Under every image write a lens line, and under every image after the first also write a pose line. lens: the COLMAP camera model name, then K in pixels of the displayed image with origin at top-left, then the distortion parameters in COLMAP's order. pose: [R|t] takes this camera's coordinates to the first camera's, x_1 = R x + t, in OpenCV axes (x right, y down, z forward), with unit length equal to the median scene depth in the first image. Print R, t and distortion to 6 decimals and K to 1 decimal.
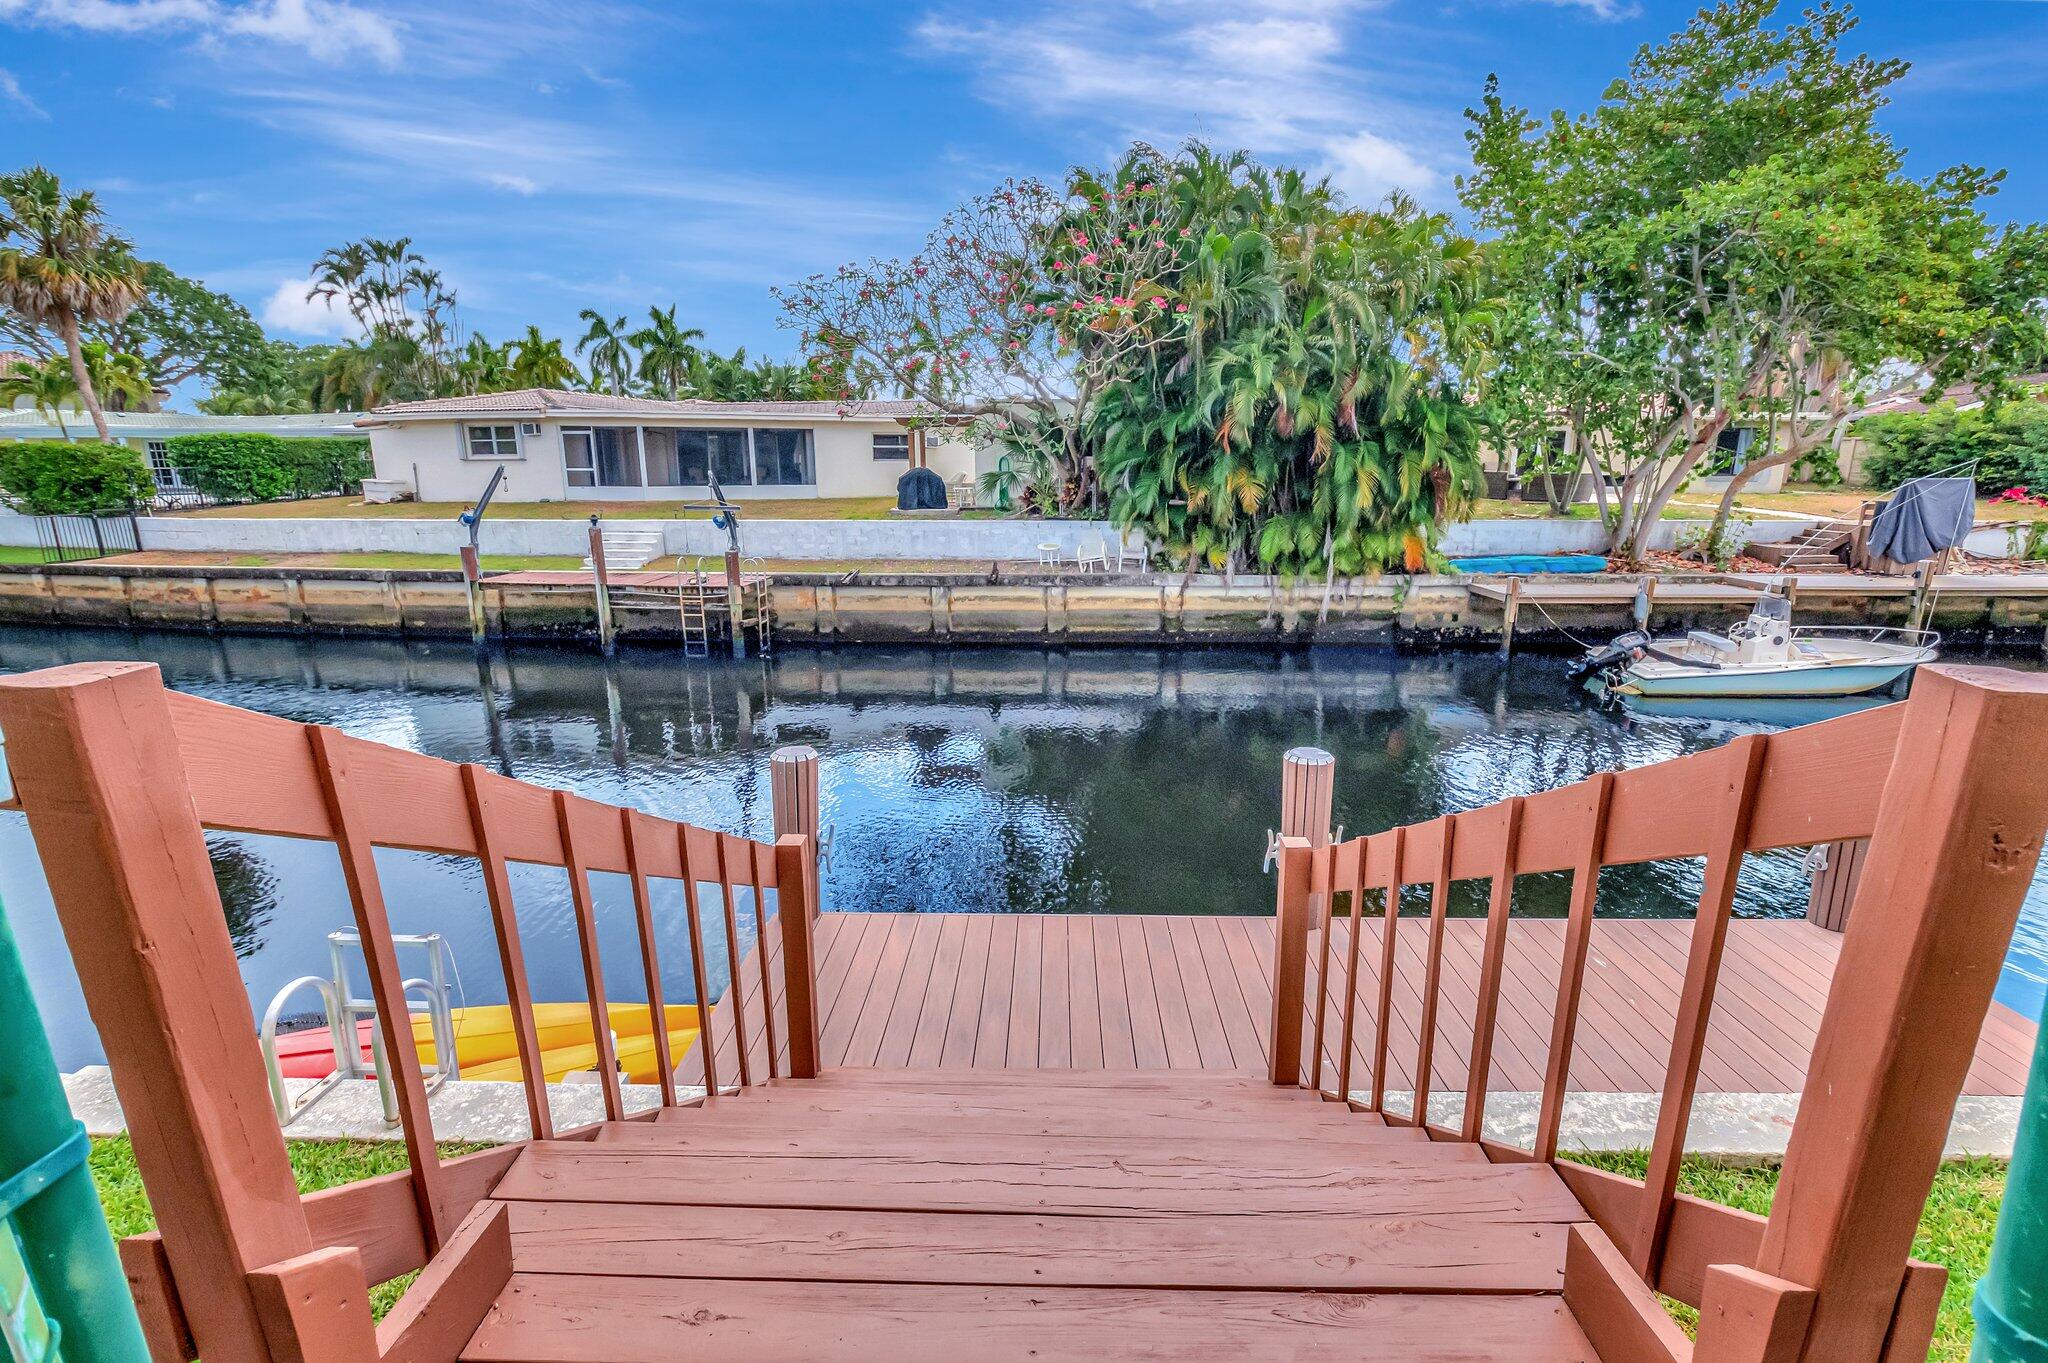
lens RADIAL K [[900.4, 0, 1045.2], [0, 900.4, 688.4], [0, 0, 1]] dist [0.004299, -0.004082]
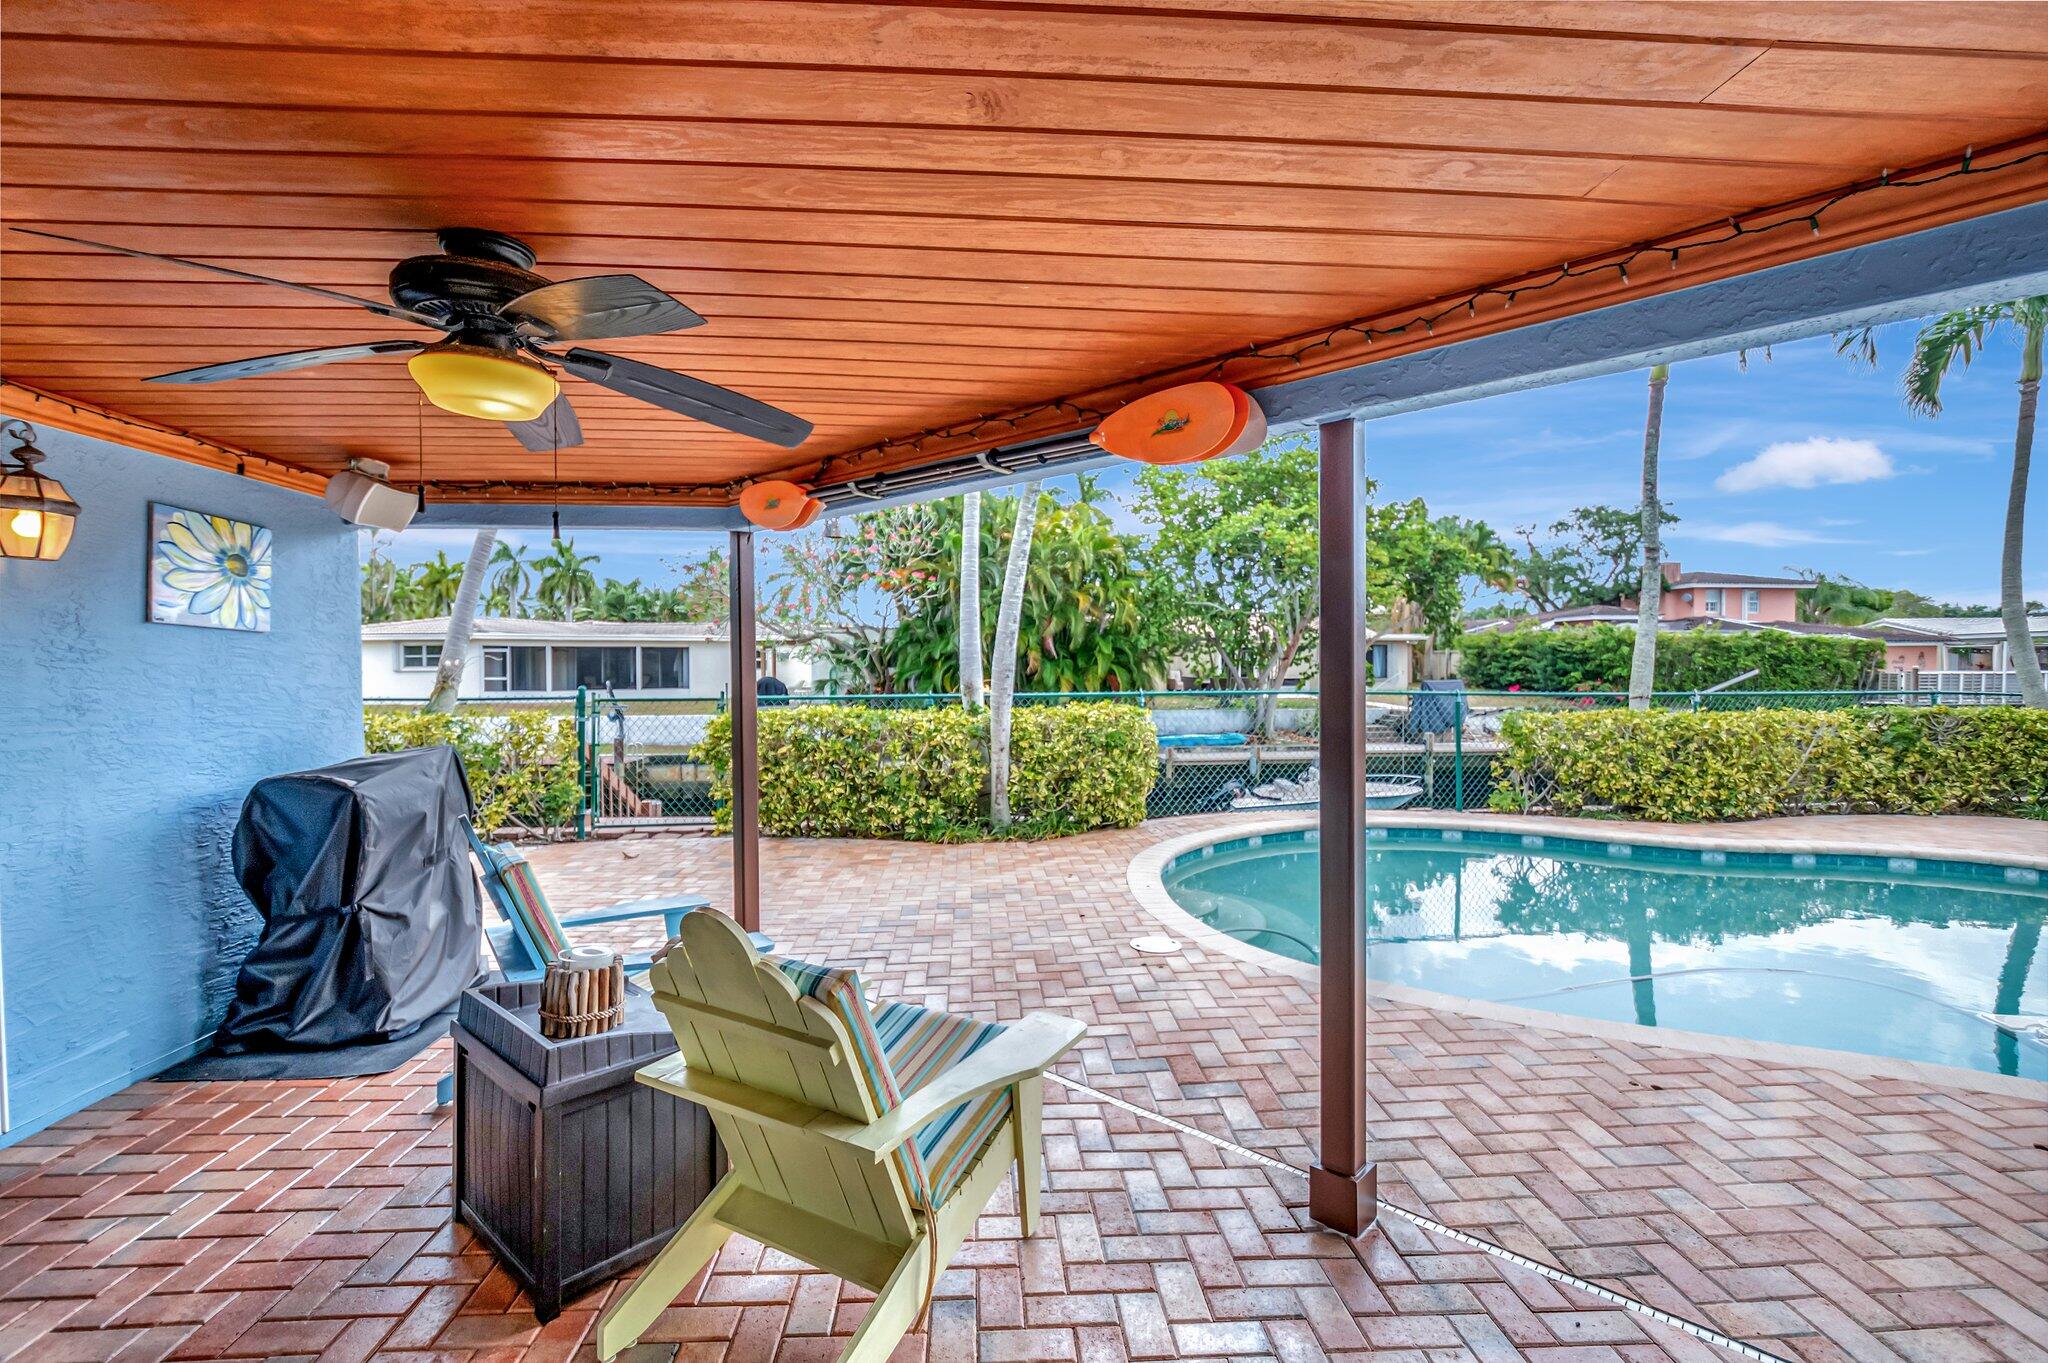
lens RADIAL K [[900.4, 0, 1031.5], [0, 900.4, 667.9], [0, 0, 1]] dist [0.004299, -0.004082]
pose [[0.994062, -0.004264, 0.108730, 0.121290], [0.030012, 0.971215, -0.236305, 0.083414], [-0.104592, 0.238165, 0.965576, -0.395781]]
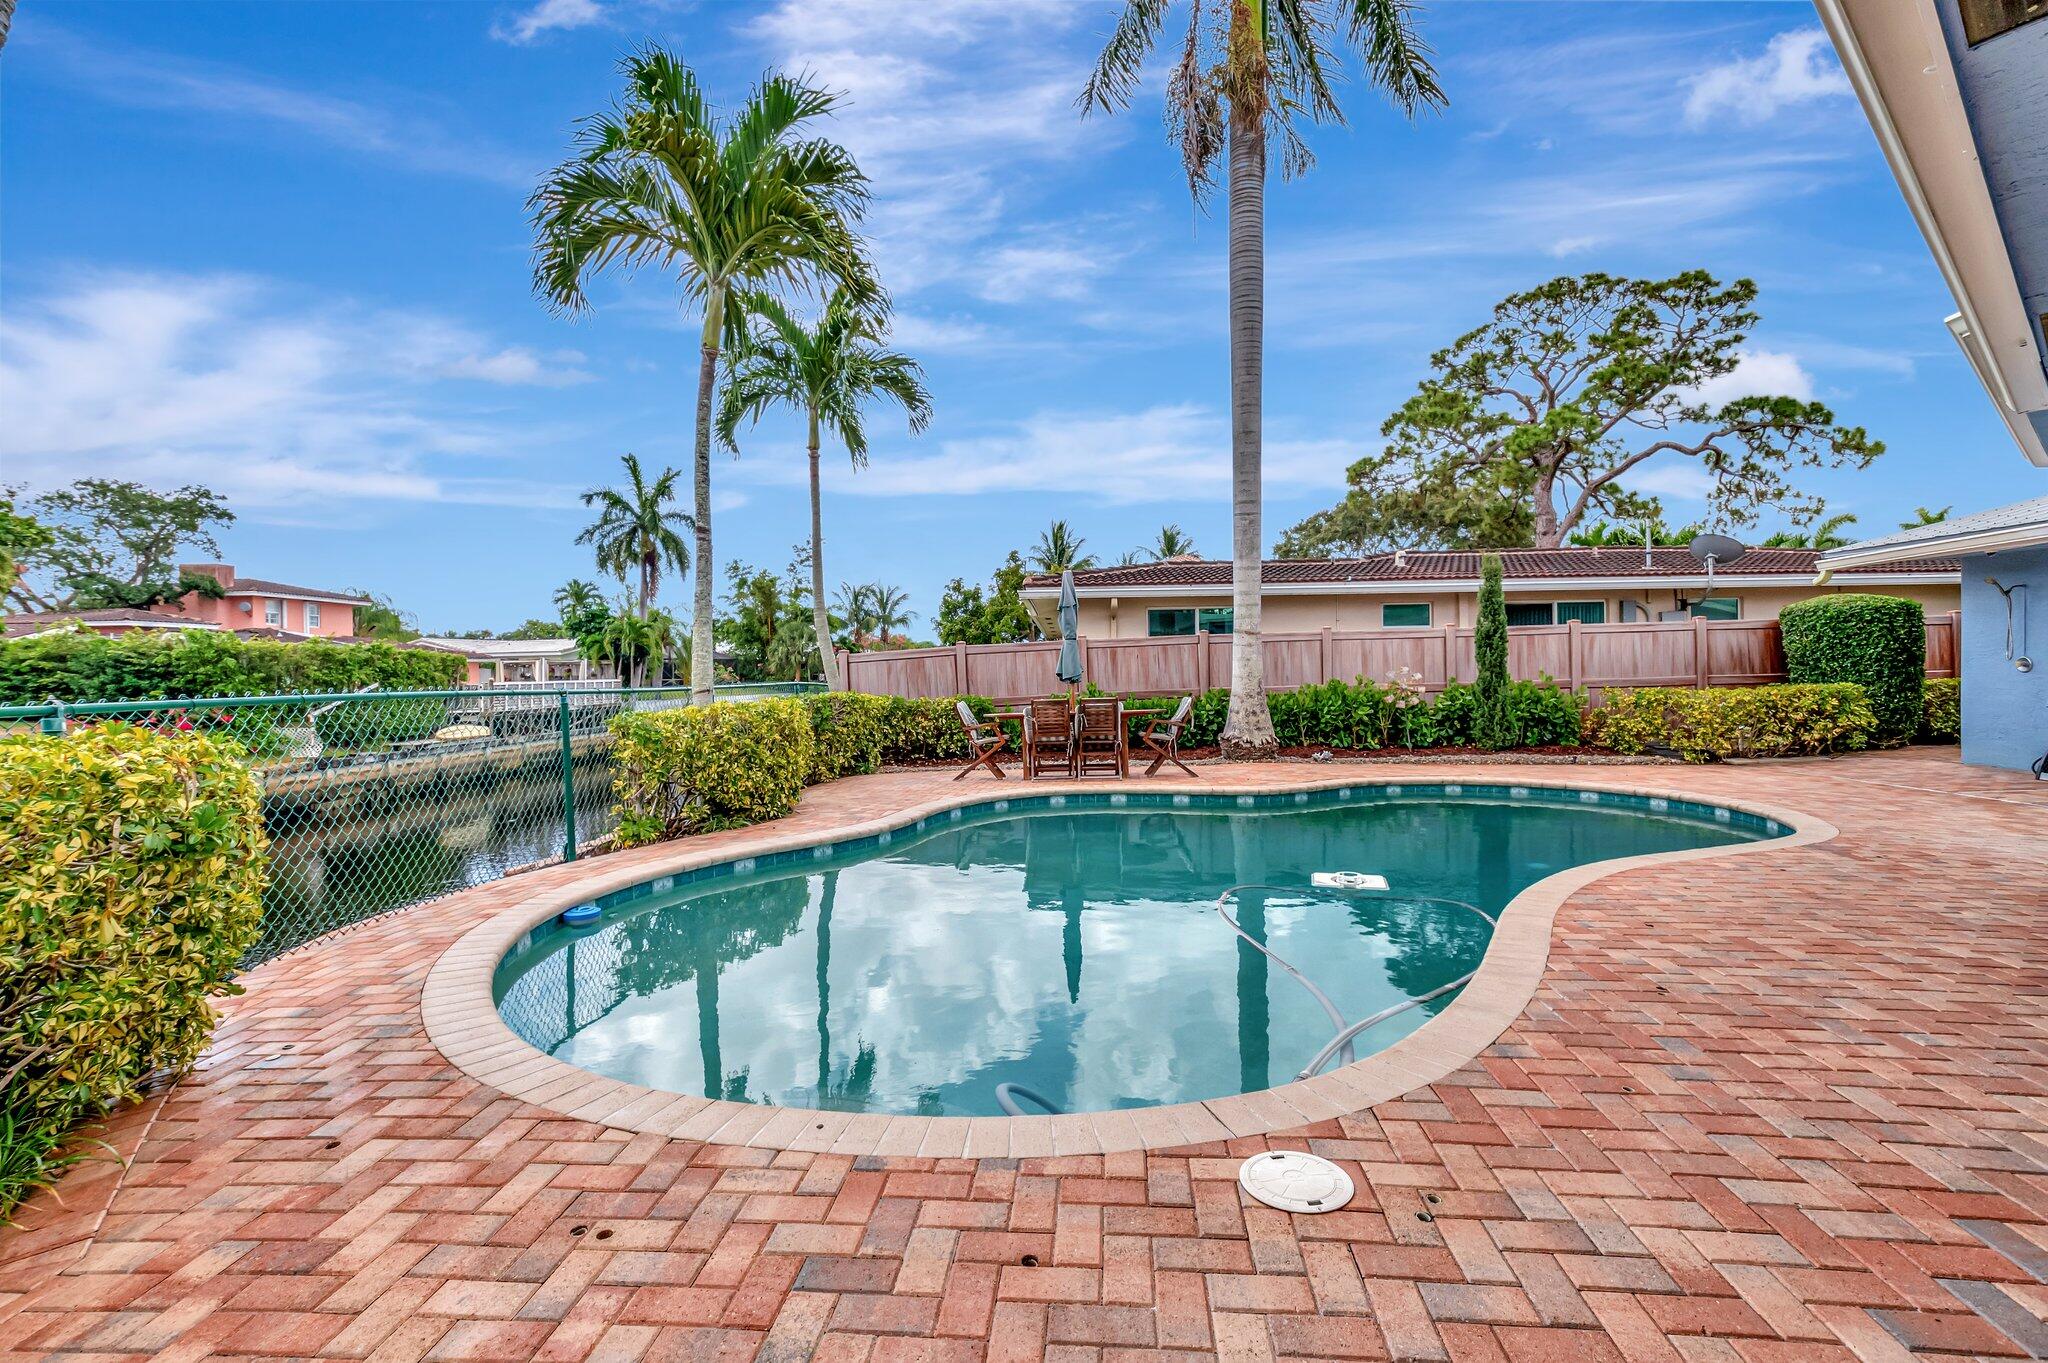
lens RADIAL K [[900.4, 0, 1030.4], [0, 900.4, 673.0], [0, 0, 1]] dist [0.004299, -0.004082]
pose [[0.048267, -0.005253, 0.998821, 0.072352], [0.258114, 0.966086, -0.007392, 0.036174], [-0.964908, 0.258167, 0.047986, -0.166033]]
